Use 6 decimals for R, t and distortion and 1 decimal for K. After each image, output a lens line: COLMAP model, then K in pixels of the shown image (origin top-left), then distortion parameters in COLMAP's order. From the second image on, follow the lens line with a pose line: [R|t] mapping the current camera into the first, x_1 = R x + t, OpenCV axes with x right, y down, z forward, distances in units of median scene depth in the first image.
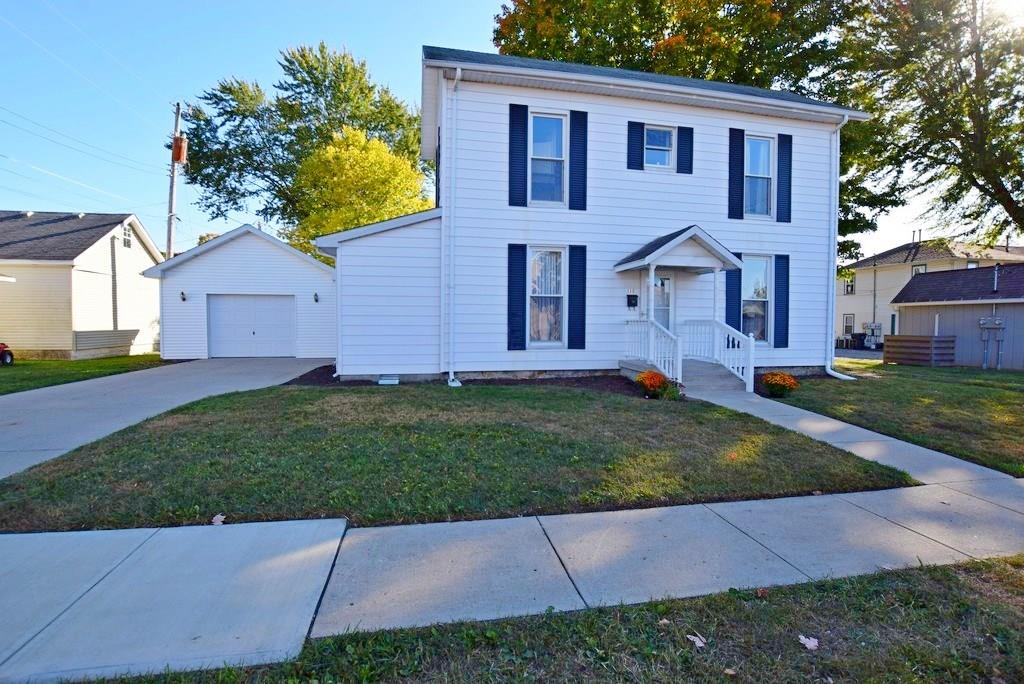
lens RADIAL K [[500.1, 0, 512.0], [0, 500.1, 342.0], [0, 0, 1]] dist [-0.037716, 0.000082]
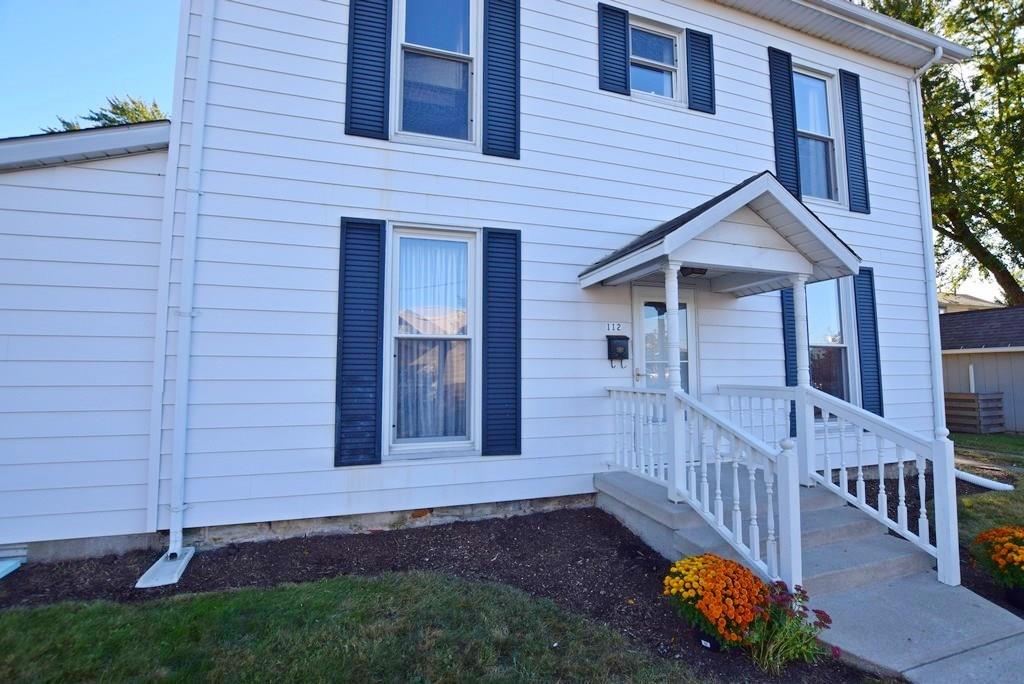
lens RADIAL K [[452.9, 0, 512.0], [0, 452.9, 342.0], [0, 0, 1]] dist [-0.033687, 0.004519]
pose [[0.995429, -0.001134, 0.095501, 0.099016], [0.011458, 0.994126, -0.107618, -0.042933], [-0.094818, 0.108220, 0.989595, 0.584651]]
